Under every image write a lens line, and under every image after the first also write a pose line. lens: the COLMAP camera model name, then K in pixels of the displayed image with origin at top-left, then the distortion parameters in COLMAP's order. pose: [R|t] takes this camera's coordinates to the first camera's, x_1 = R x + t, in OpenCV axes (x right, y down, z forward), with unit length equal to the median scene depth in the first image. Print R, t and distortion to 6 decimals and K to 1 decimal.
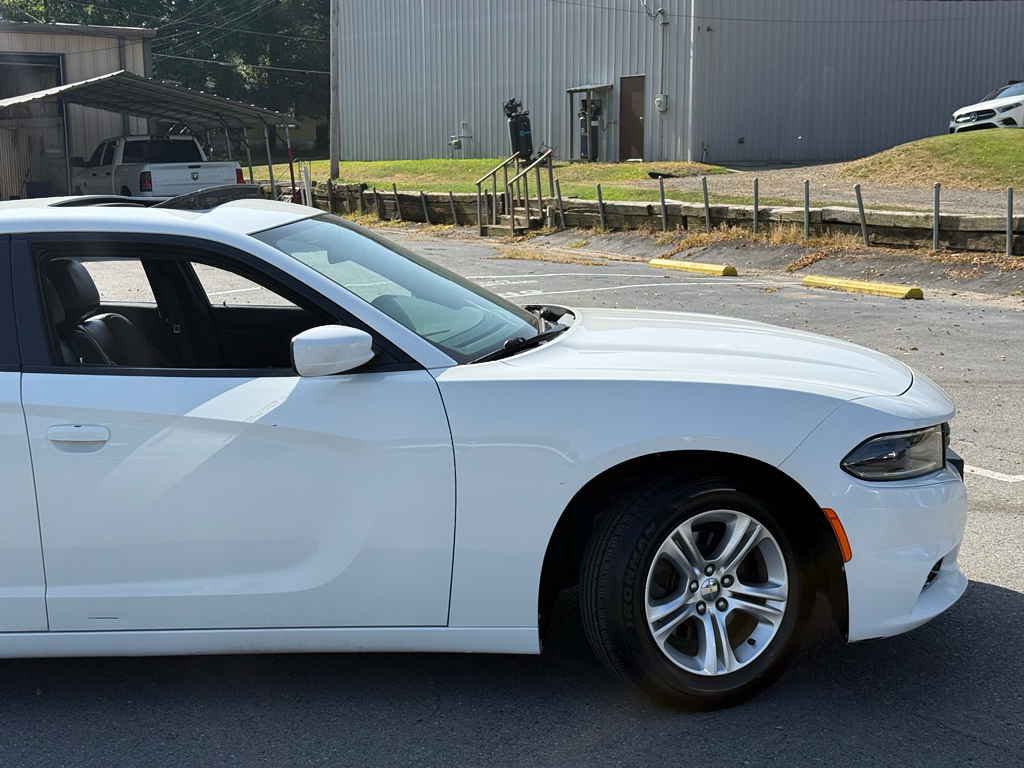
lens RADIAL K [[1386.4, 0, 511.6], [0, 1386.4, 390.8], [0, 0, 1]] dist [0.120544, 0.000000]
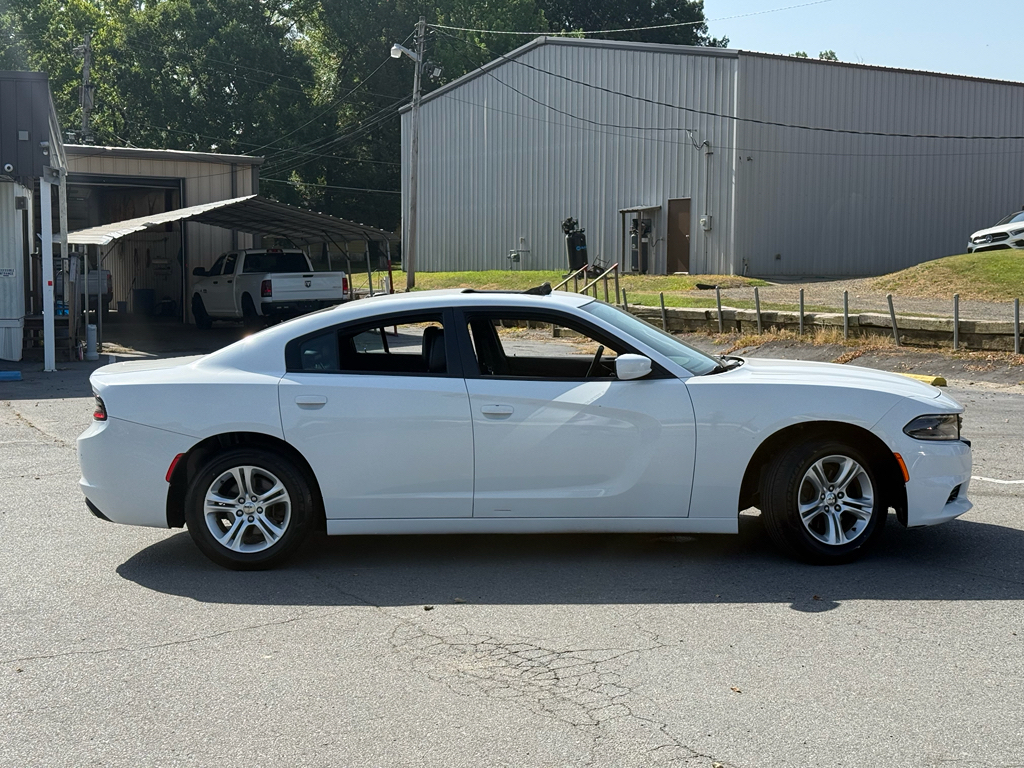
lens RADIAL K [[1375.8, 0, 517.9], [0, 1375.8, 381.0], [0, 0, 1]] dist [0.145038, 0.000000]
pose [[0.999848, 0.010637, -0.013840, -0.027862], [-0.011781, 0.996273, -0.085442, 0.016530], [0.012880, 0.085592, 0.996247, -0.095703]]
